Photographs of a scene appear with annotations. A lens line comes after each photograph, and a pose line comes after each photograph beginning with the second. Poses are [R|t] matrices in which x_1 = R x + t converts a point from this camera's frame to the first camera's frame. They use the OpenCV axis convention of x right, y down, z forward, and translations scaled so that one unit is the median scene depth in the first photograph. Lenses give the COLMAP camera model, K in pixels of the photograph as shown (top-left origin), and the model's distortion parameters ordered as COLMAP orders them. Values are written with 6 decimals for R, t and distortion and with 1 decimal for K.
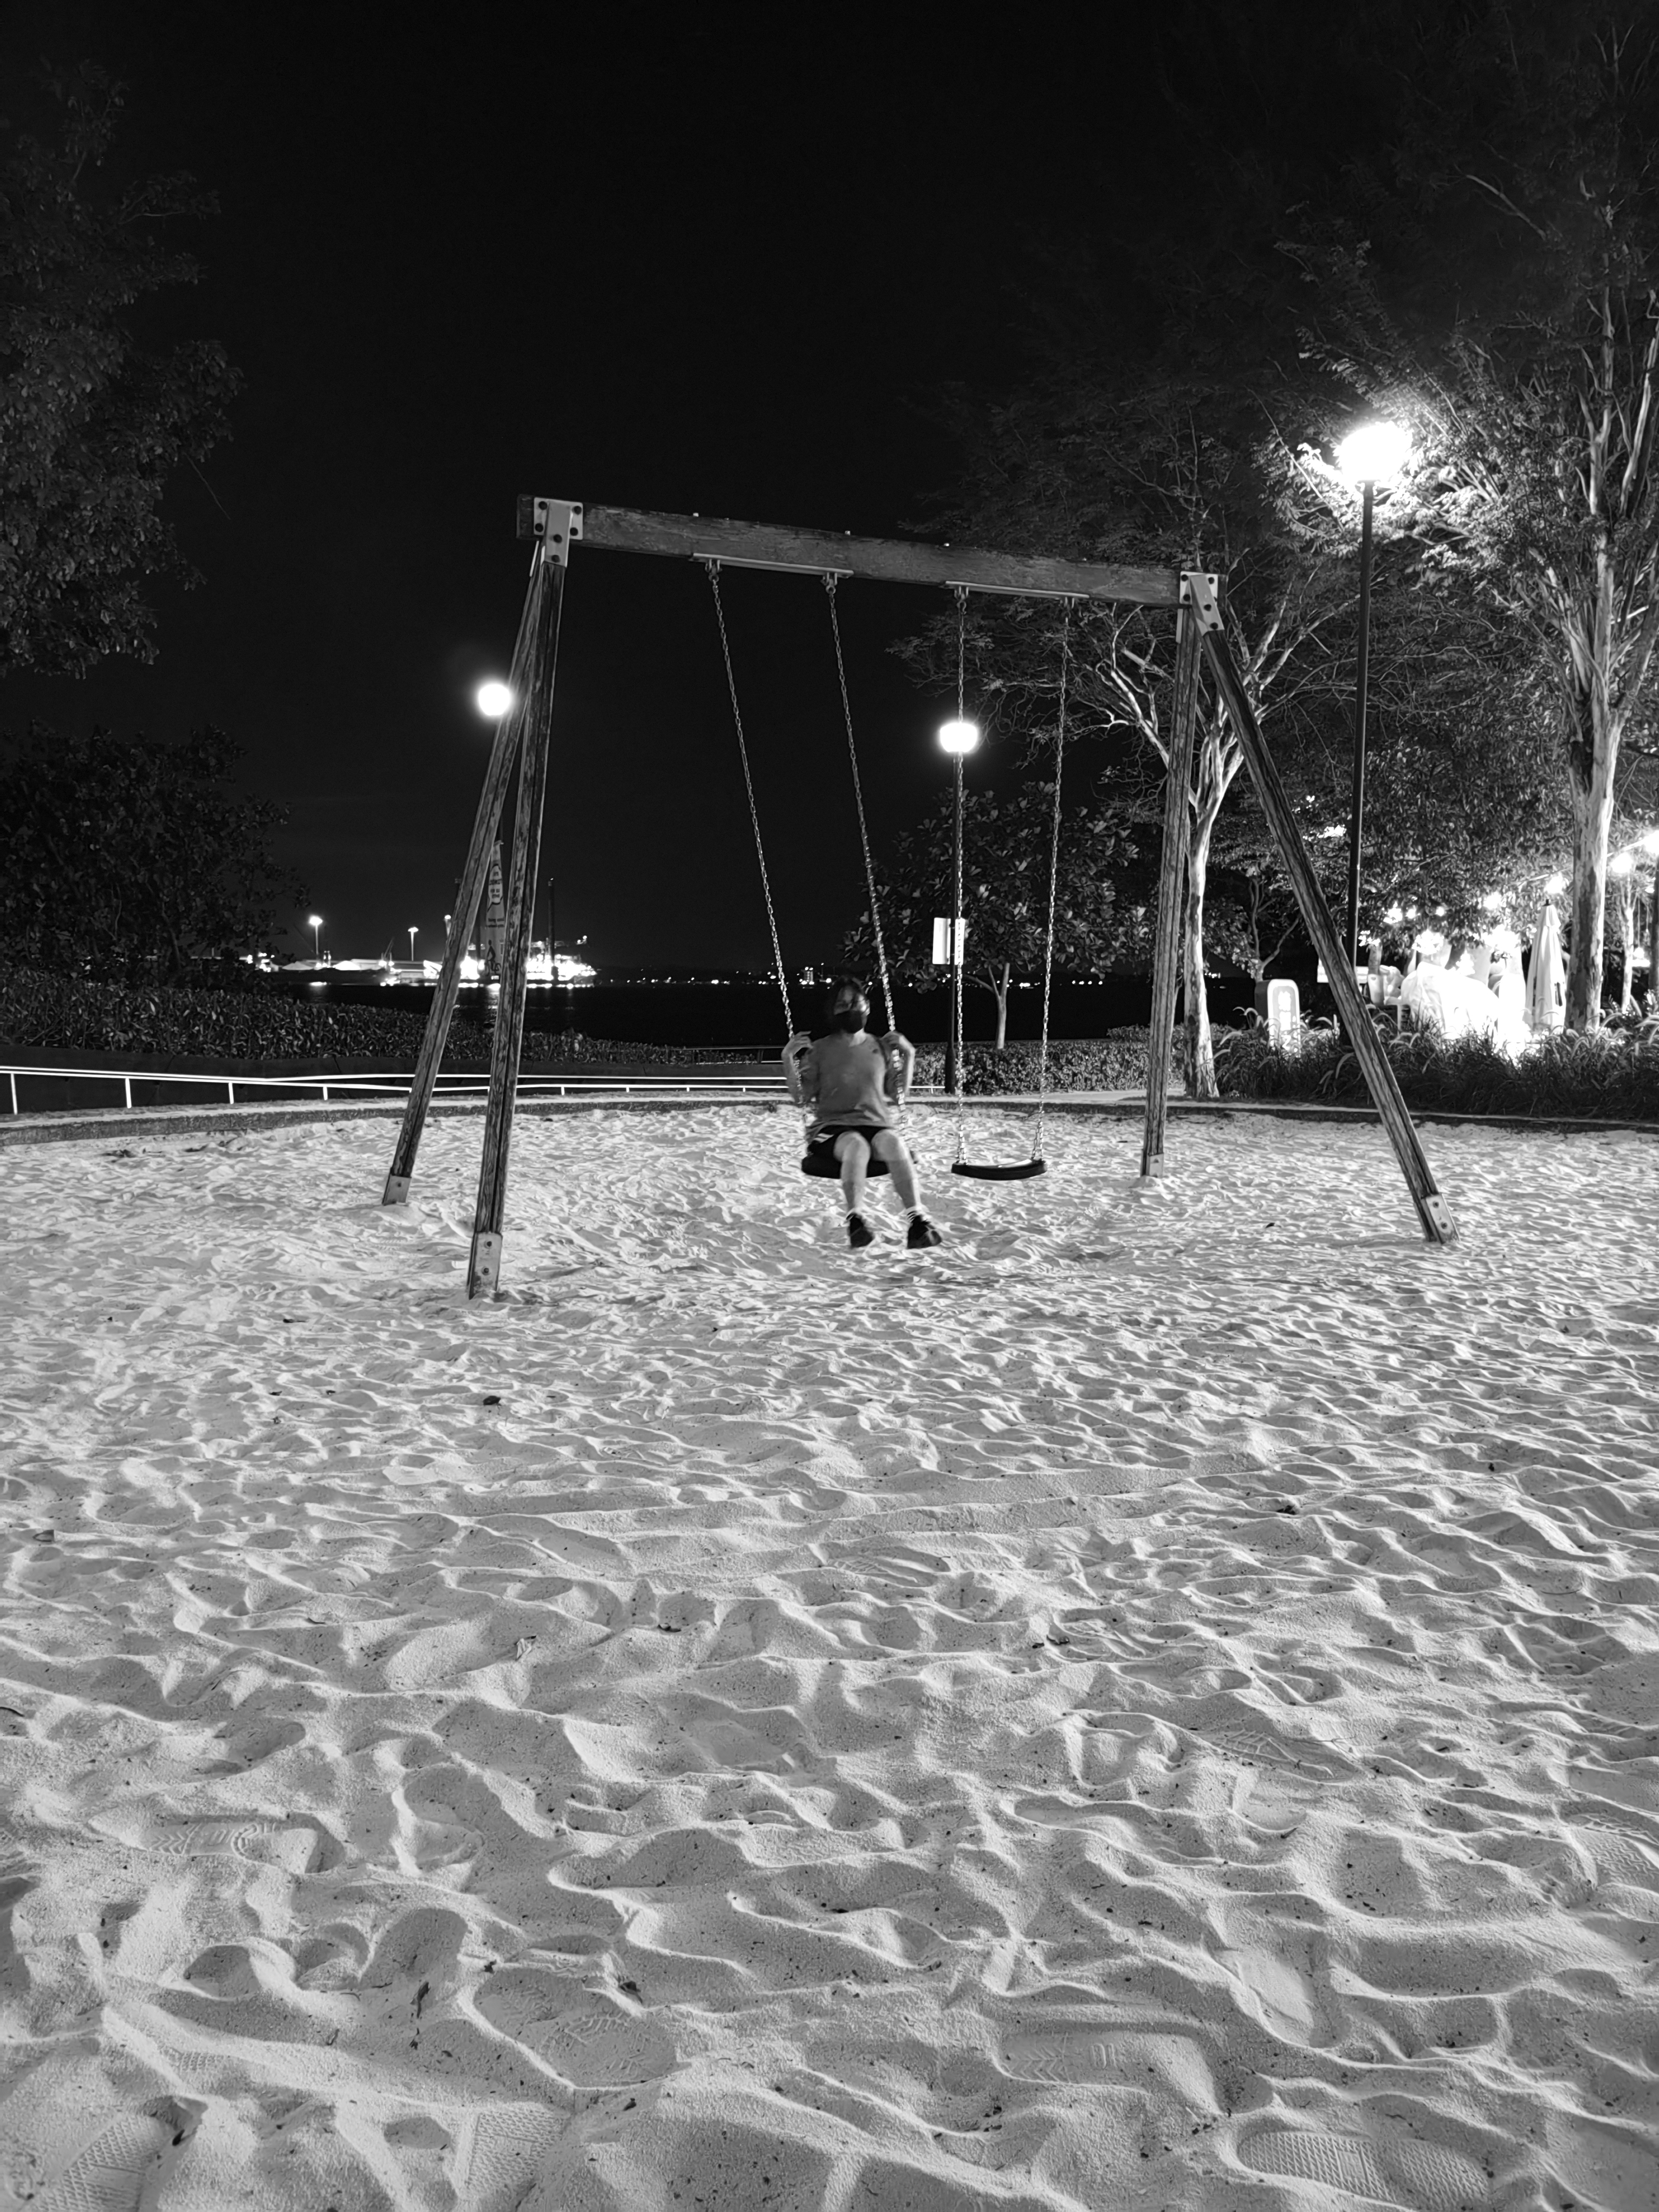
lens RADIAL K [[1696.0, 0, 840.1], [0, 1696.0, 1188.7], [0, 0, 1]] dist [0.031436, -0.039303]
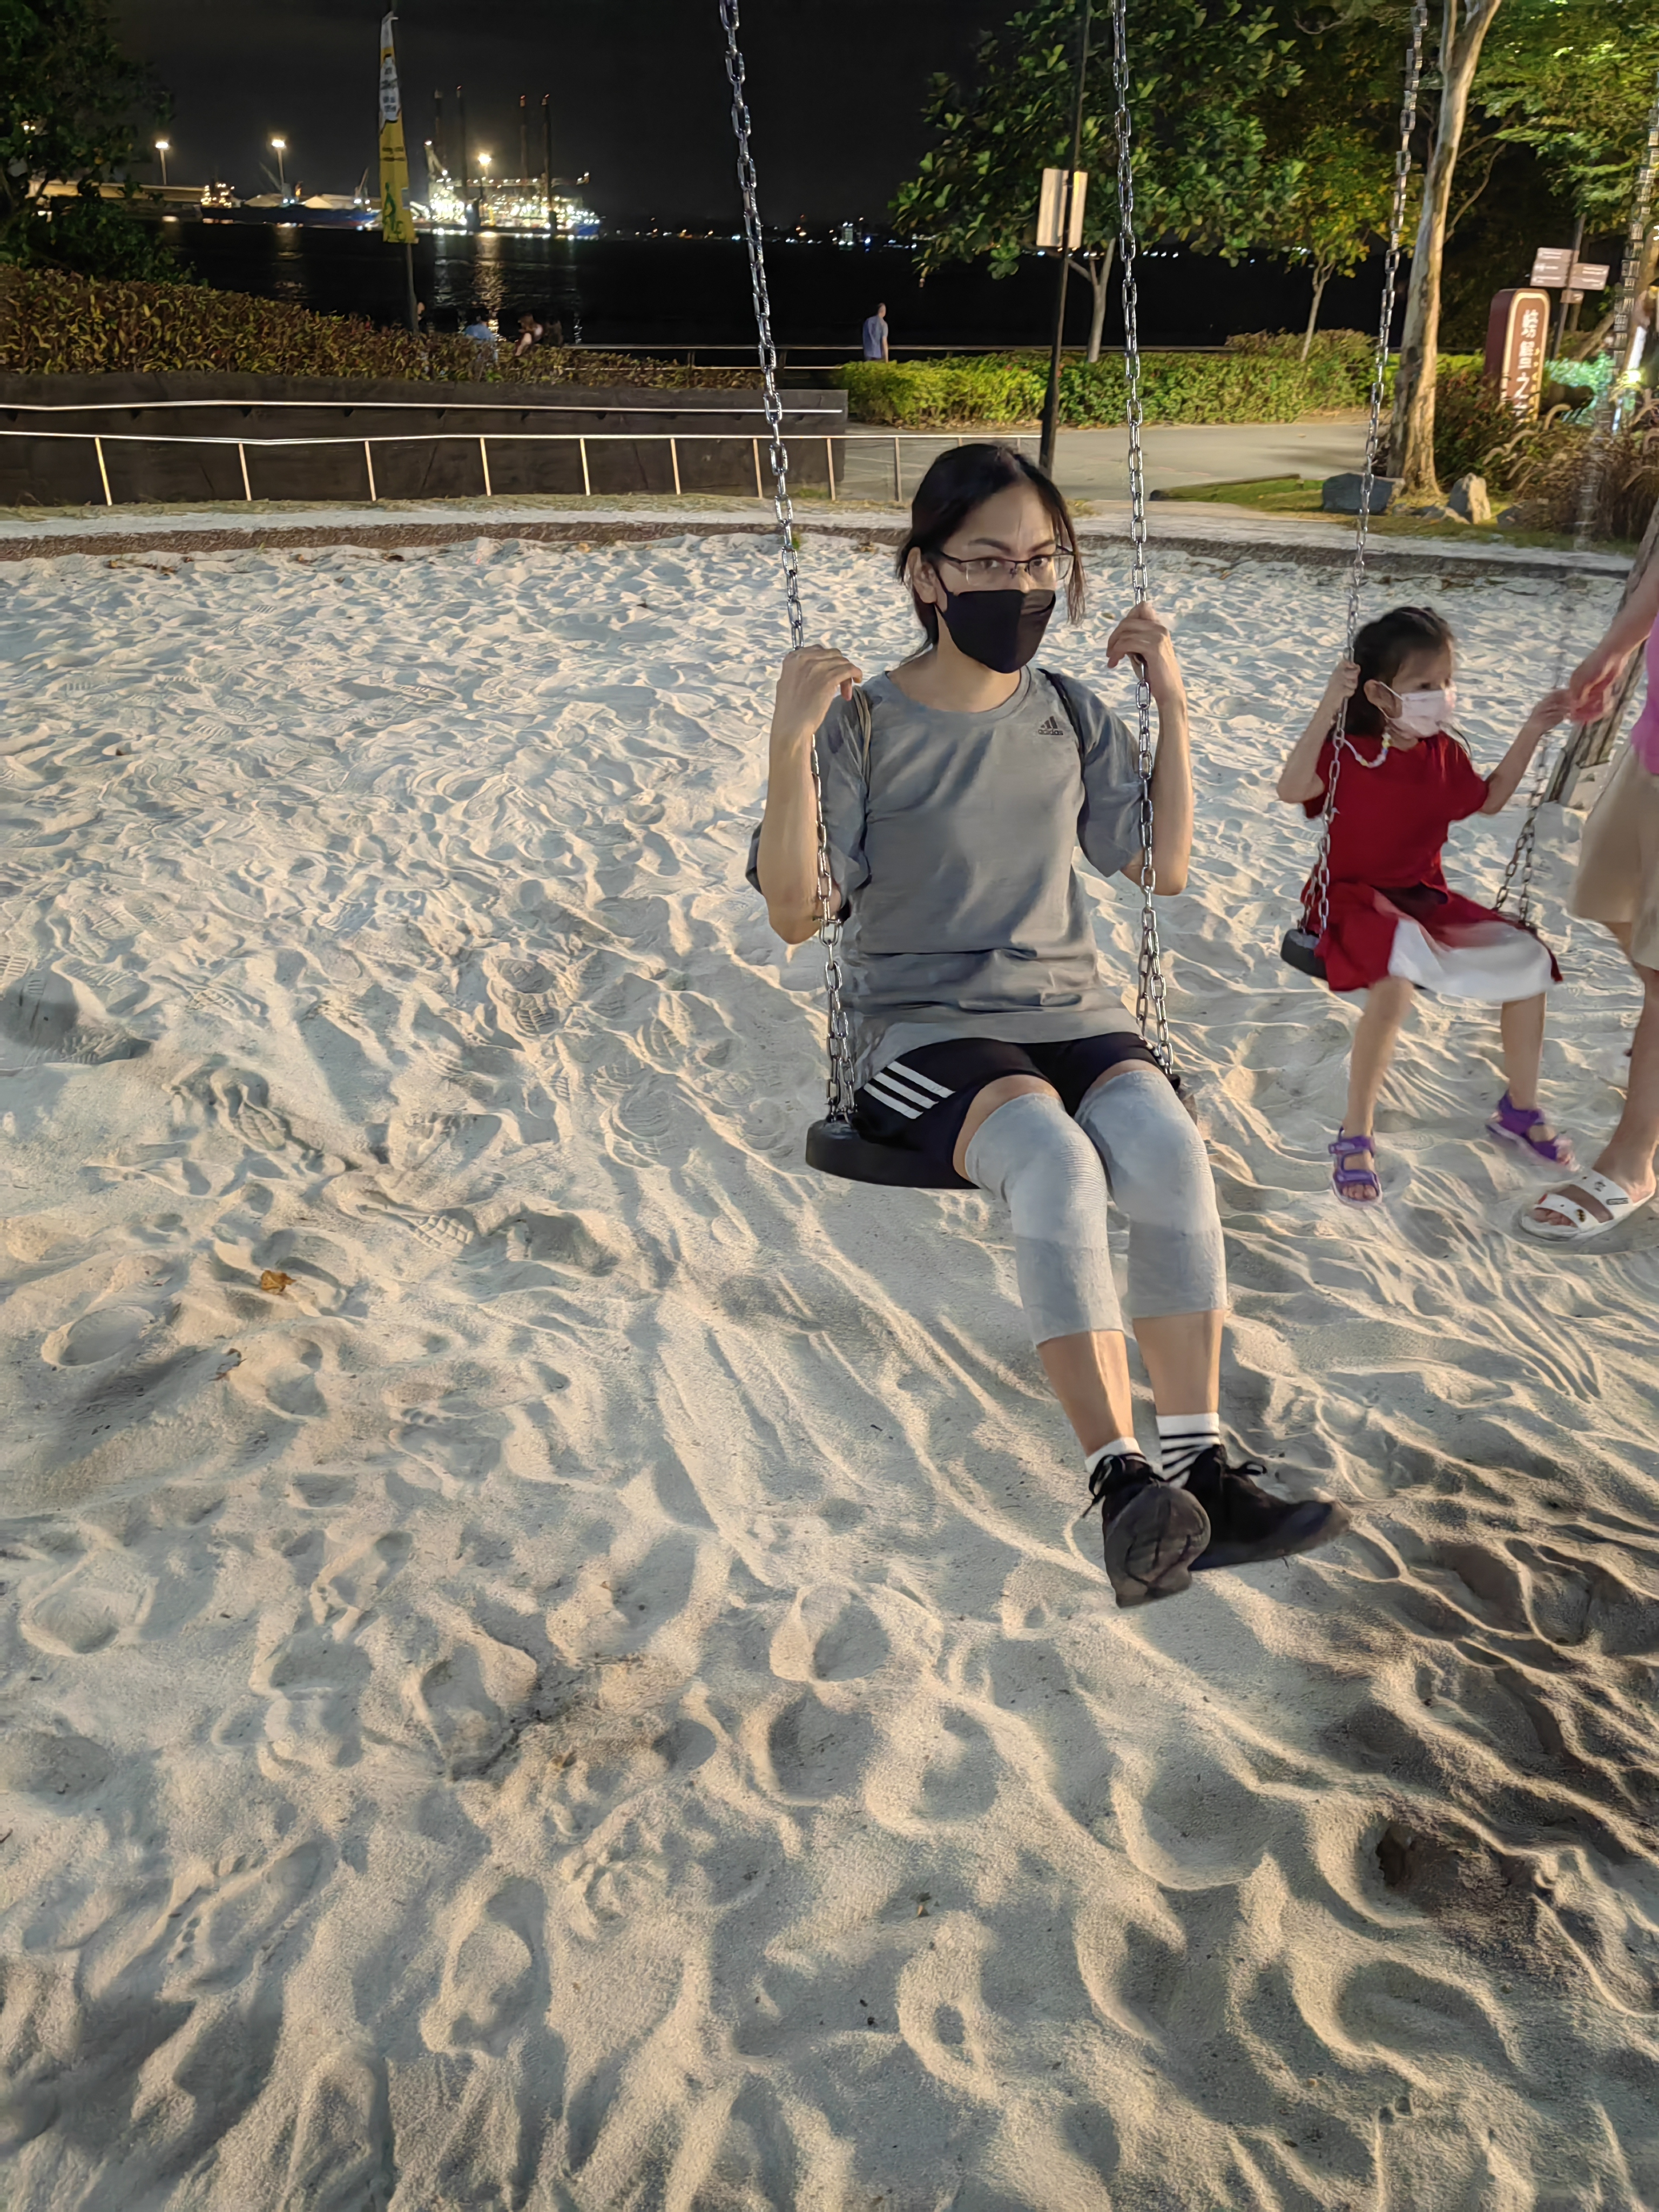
lens RADIAL K [[1696.0, 0, 831.9], [0, 1696.0, 1120.7], [0, 0, 1]] dist [0.031436, -0.039303]
pose [[0.999221, 0.038881, -0.006816, -0.025784], [-0.034082, 0.936896, 0.347944, -0.112698], [0.019914, -0.347440, 0.937491, 0.678344]]
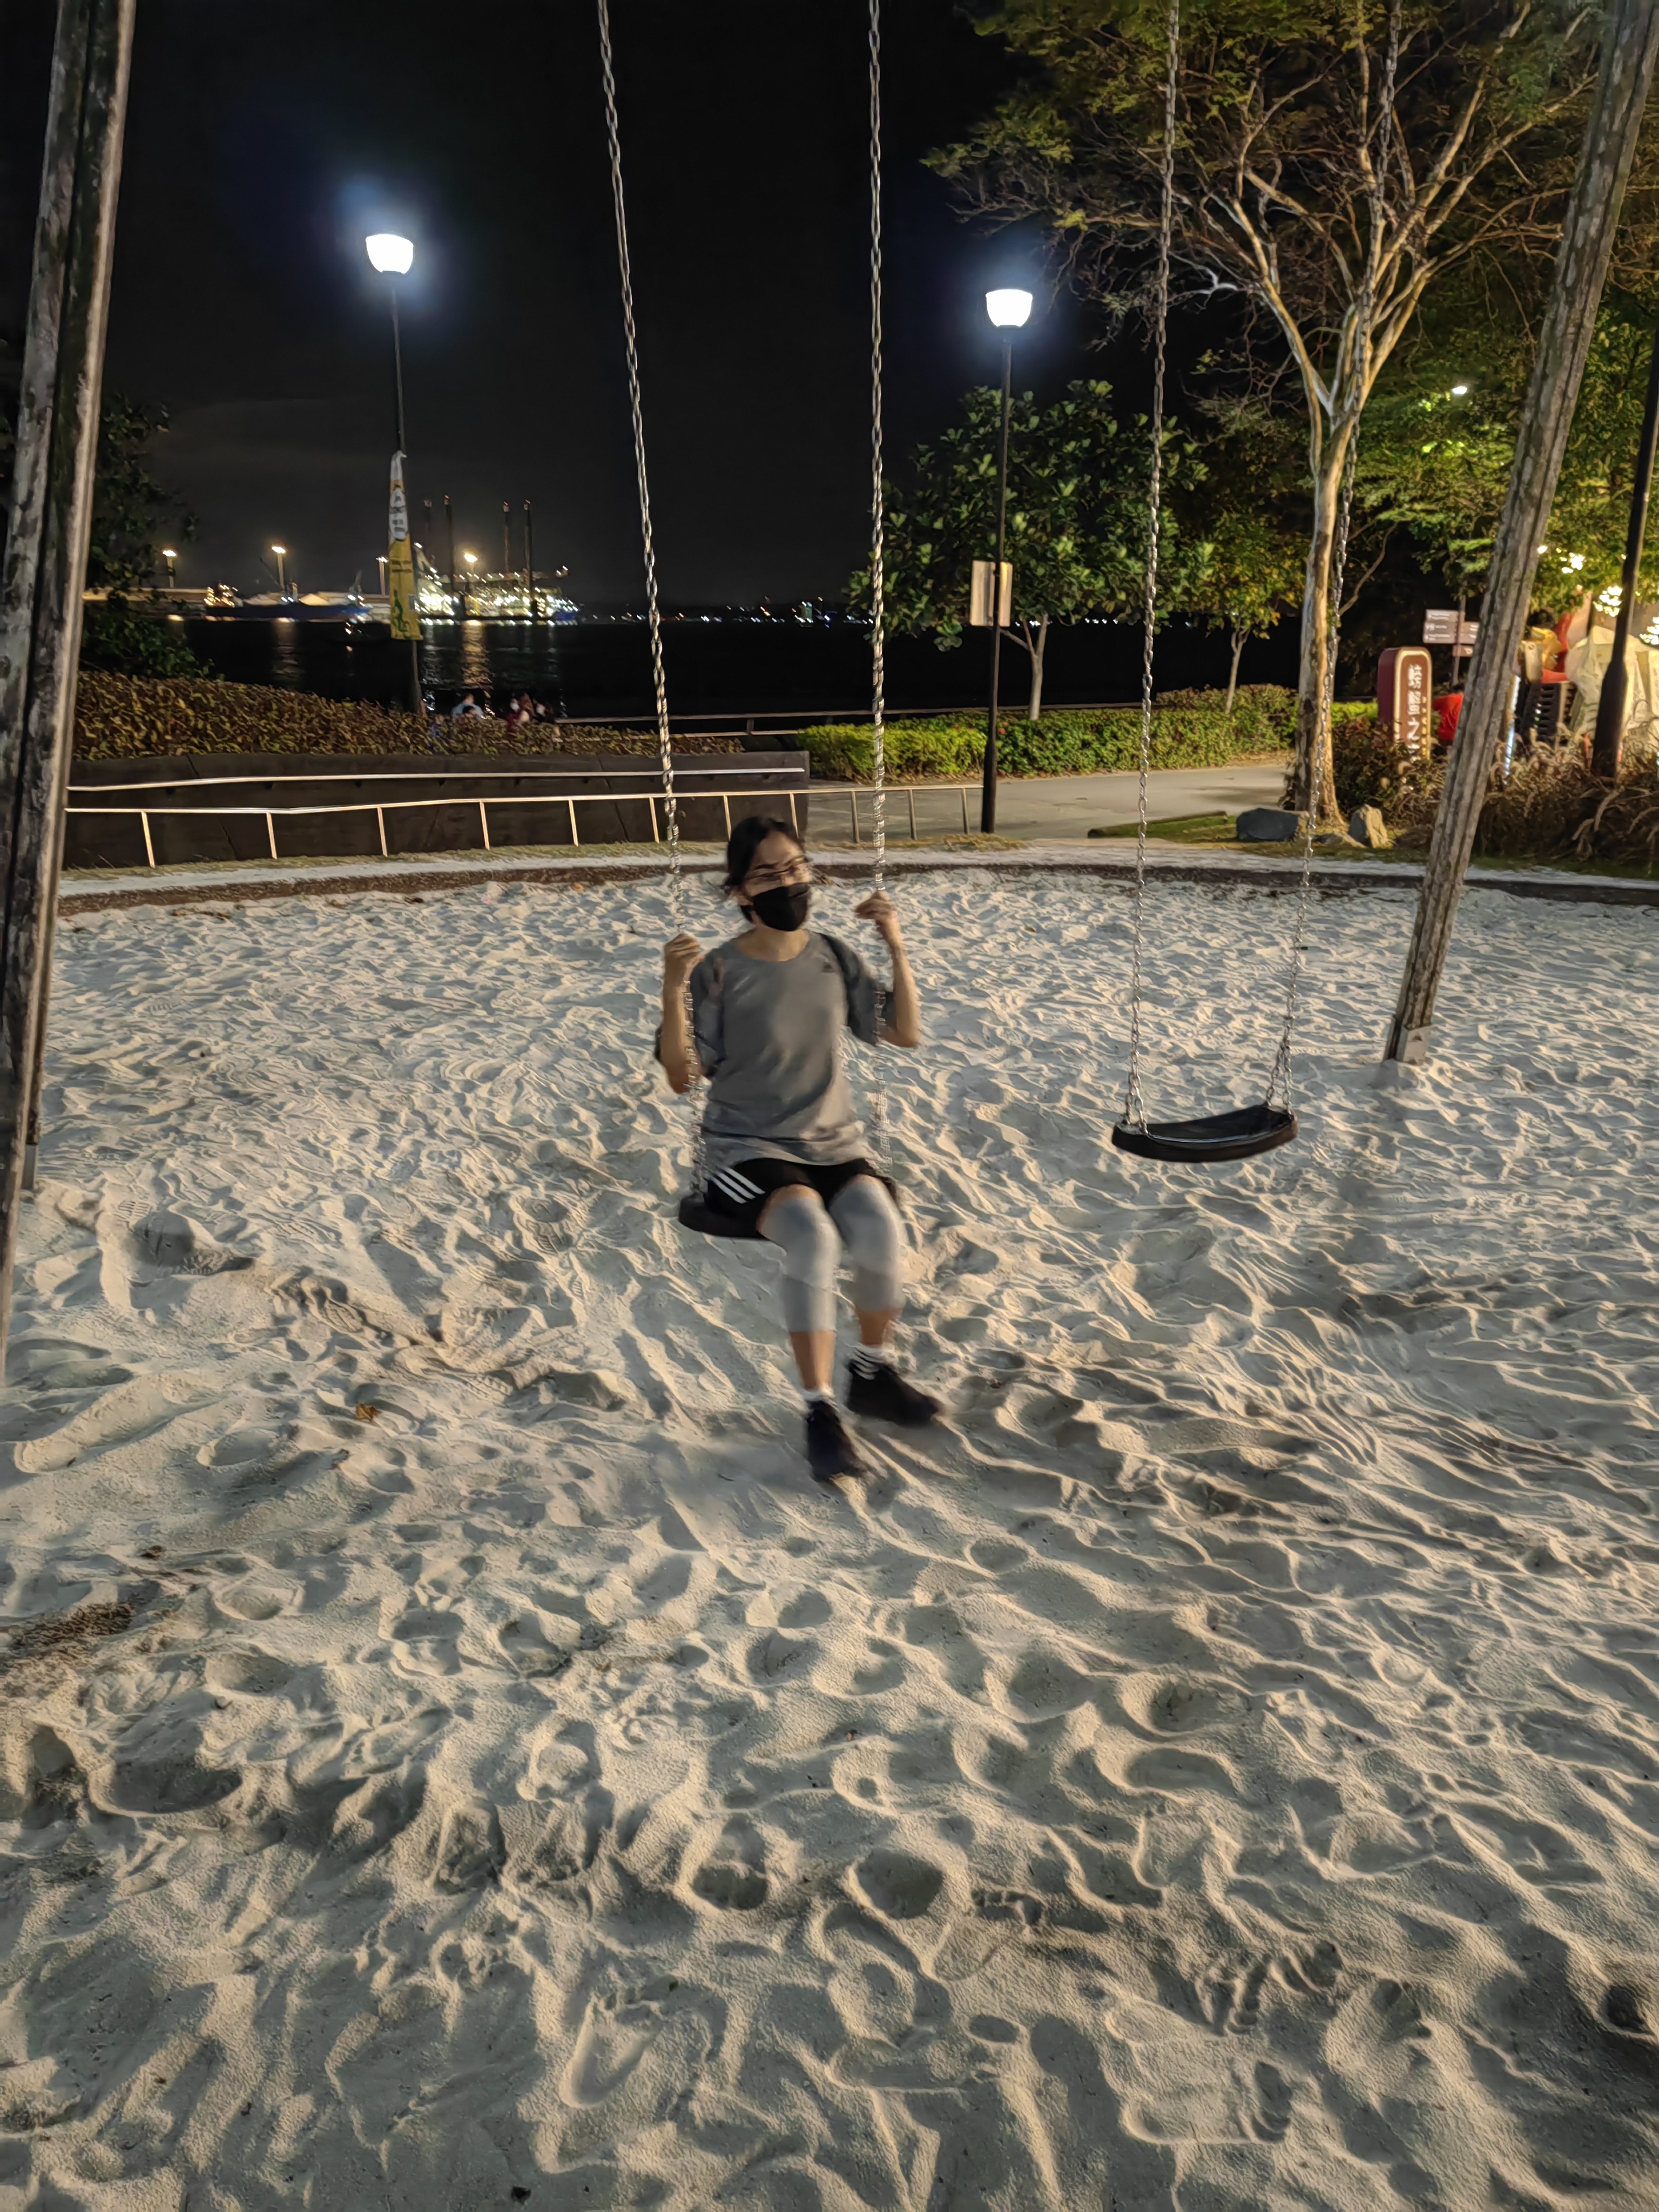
lens RADIAL K [[1696.0, 0, 825.2], [0, 1696.0, 1185.6], [0, 0, 1]] dist [0.031436, -0.039303]
pose [[0.999971, 0.005273, -0.005574, -0.015527], [-0.004055, 0.979885, 0.199521, -0.107941], [0.006514, -0.199493, 0.979878, 0.556598]]
